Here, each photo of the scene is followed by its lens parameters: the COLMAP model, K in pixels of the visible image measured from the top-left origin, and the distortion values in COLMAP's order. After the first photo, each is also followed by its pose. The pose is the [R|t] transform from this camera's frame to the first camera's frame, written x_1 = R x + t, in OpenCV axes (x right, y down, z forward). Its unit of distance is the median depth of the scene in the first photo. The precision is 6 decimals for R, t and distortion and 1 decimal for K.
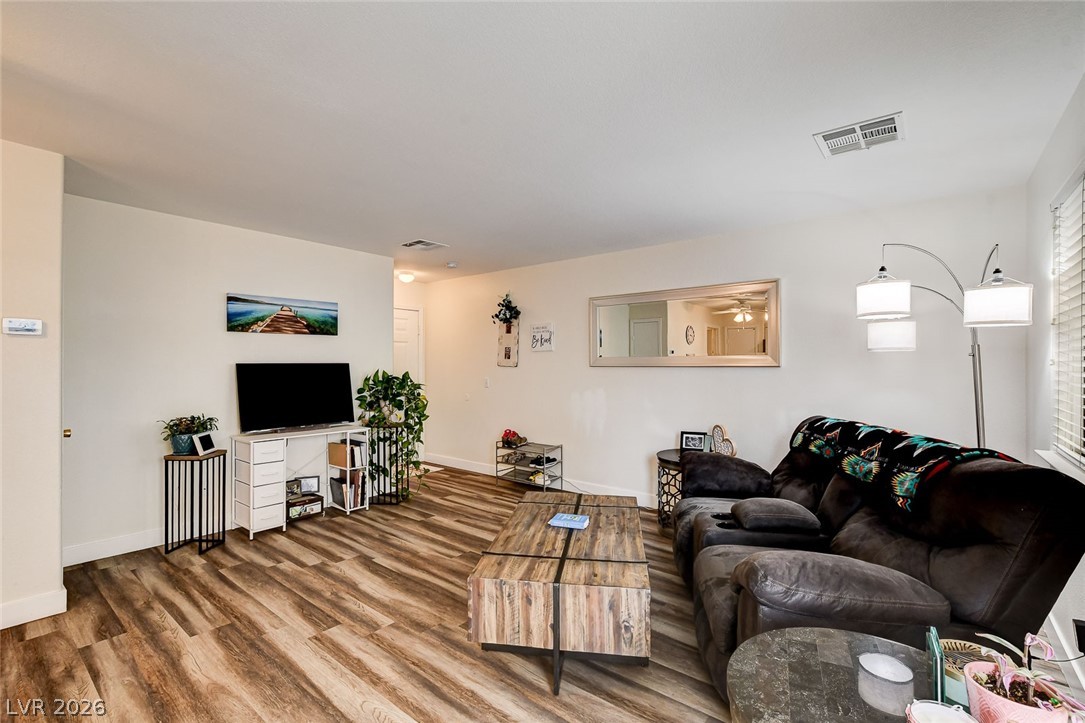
lens RADIAL K [[487.3, 0, 534.3], [0, 487.3, 362.2], [0, 0, 1]] dist [0.001288, 0.000714]
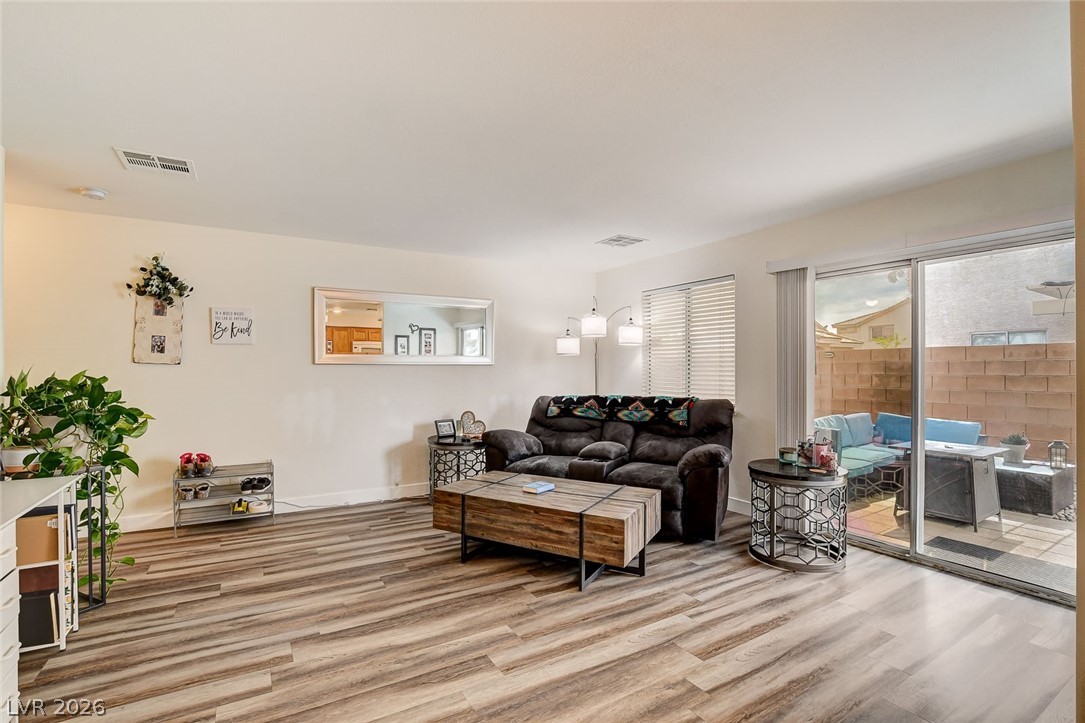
lens RADIAL K [[495.3, 0, 542.9], [0, 495.3, 368.0], [0, 0, 1]] dist [-0.032103, 0.000238]
pose [[0.326463, 0.002015, 0.945208, -0.712538], [-0.006416, 0.999979, 0.000084, 0.015187], [-0.945188, -0.006092, 0.326469, 0.374753]]
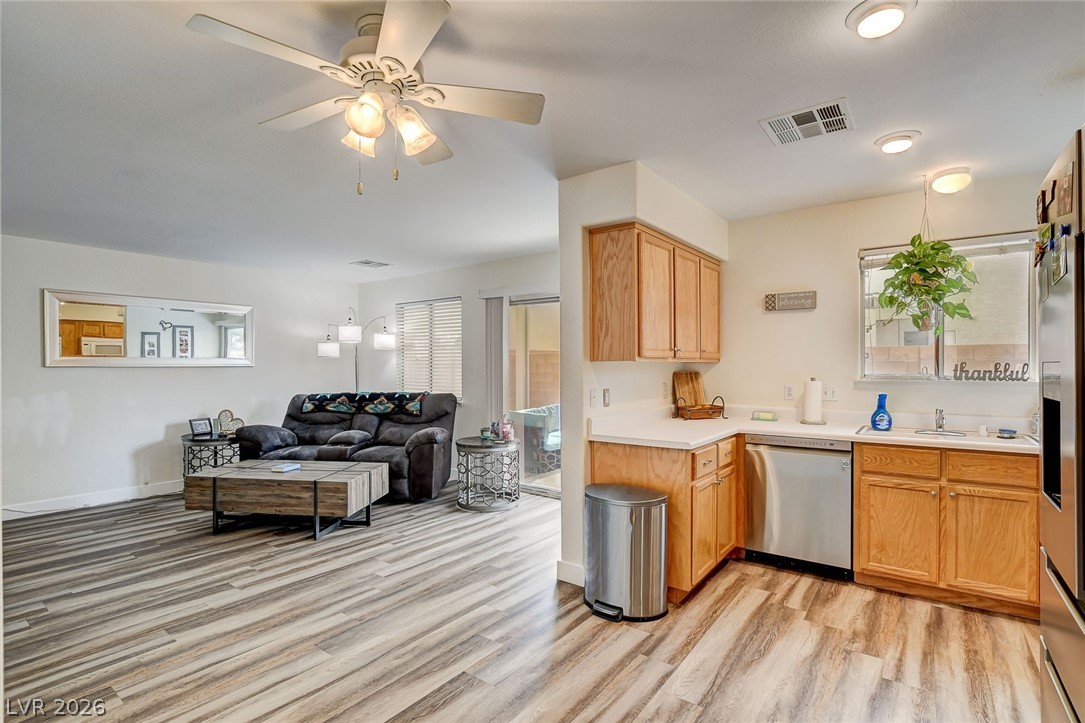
lens RADIAL K [[510.1, 0, 541.9], [0, 510.1, 367.9], [0, 0, 1]] dist [-0.013843, 0.000067]
pose [[-0.049555, -0.003338, 0.998766, -0.998422], [-0.004871, 0.999983, 0.003100, 0.003144], [-0.998760, -0.004711, -0.049570, 0.180557]]
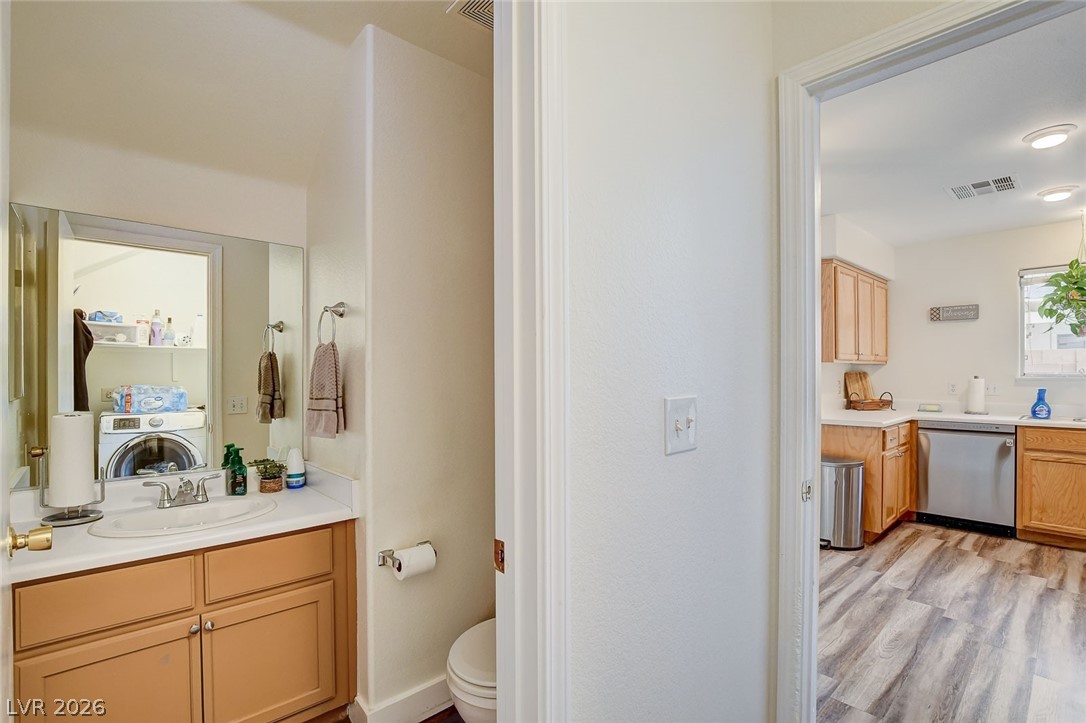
lens RADIAL K [[500.1, 0, 542.1], [0, 500.1, 374.9], [0, 0, 1]] dist [-0.041009, 0.009440]
pose [[0.143426, -0.003960, 0.989653, -1.278810], [-0.003030, 0.999986, 0.004440, 0.016089], [-0.989656, -0.003635, 0.143412, 0.417581]]
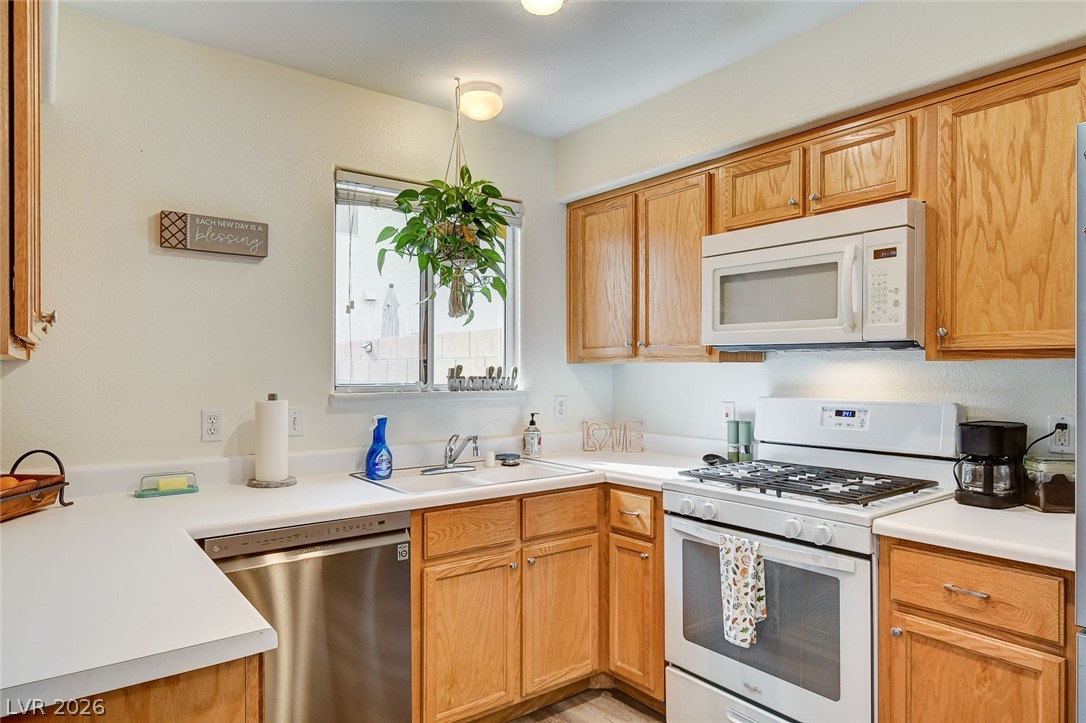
lens RADIAL K [[672.3, 0, 546.5], [0, 672.3, 371.0], [0, 0, 1]] dist [-0.004118, 0.001105]
pose [[-0.975804, -0.002502, 0.218634, -0.519368], [-0.003110, 0.999992, -0.002433, 0.001102], [-0.218626, -0.003054, -0.975804, 0.190940]]
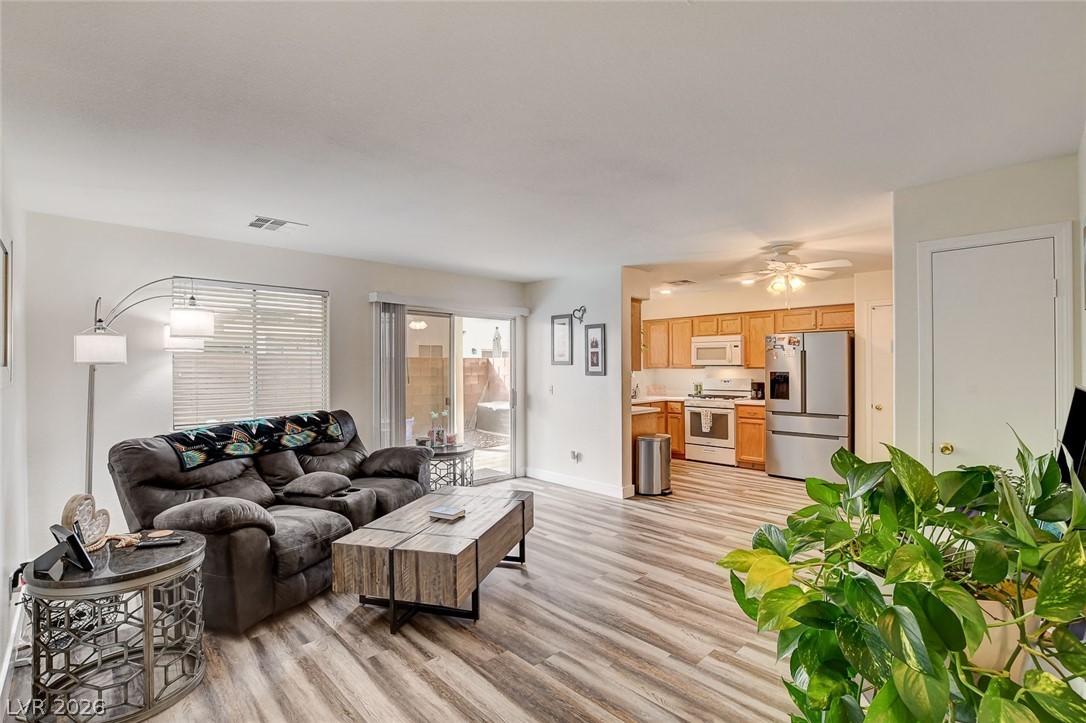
lens RADIAL K [[495.8, 0, 543.4], [0, 495.8, 368.0], [0, 0, 1]] dist [-0.032103, 0.000238]
pose [[-0.994591, 0.003068, 0.103827, -0.178475], [0.002881, 0.999994, -0.001957, -0.011066], [-0.103832, -0.001647, -0.994593, 1.382920]]
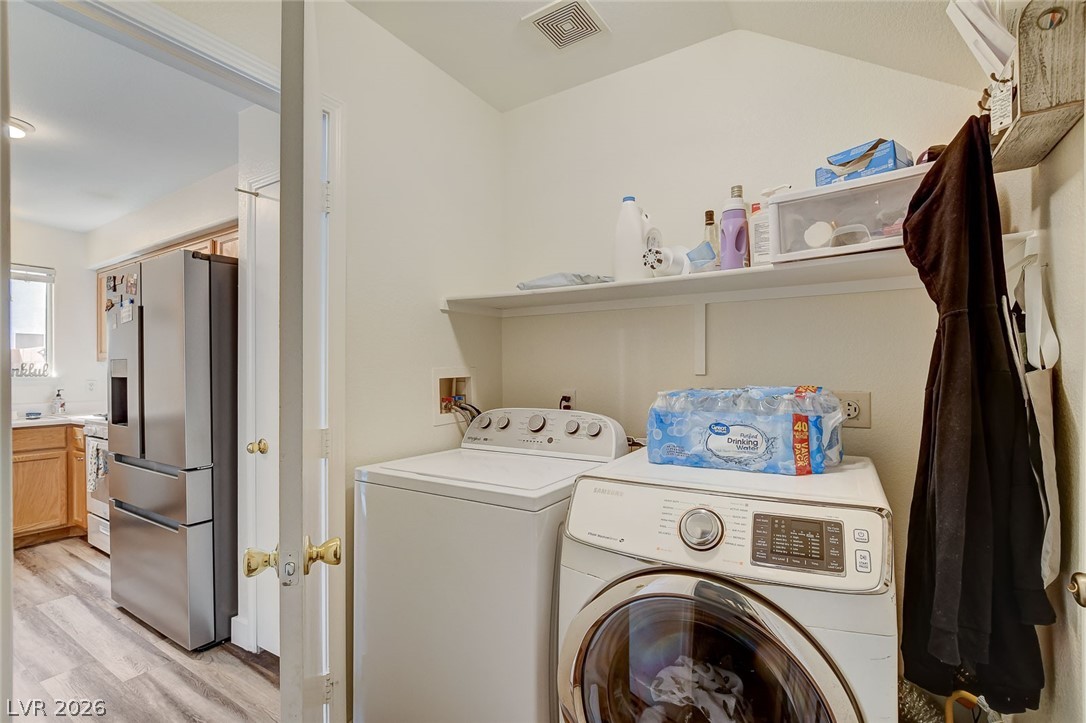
lens RADIAL K [[495.5, 0, 544.0], [0, 495.5, 370.3], [0, 0, 1]] dist [-0.019264, 0.000582]
pose [[-0.990613, -0.000085, -0.136697, -1.154860], [0.001094, 0.999963, -0.008553, 0.017806], [0.136693, -0.008622, -0.990576, 0.534744]]
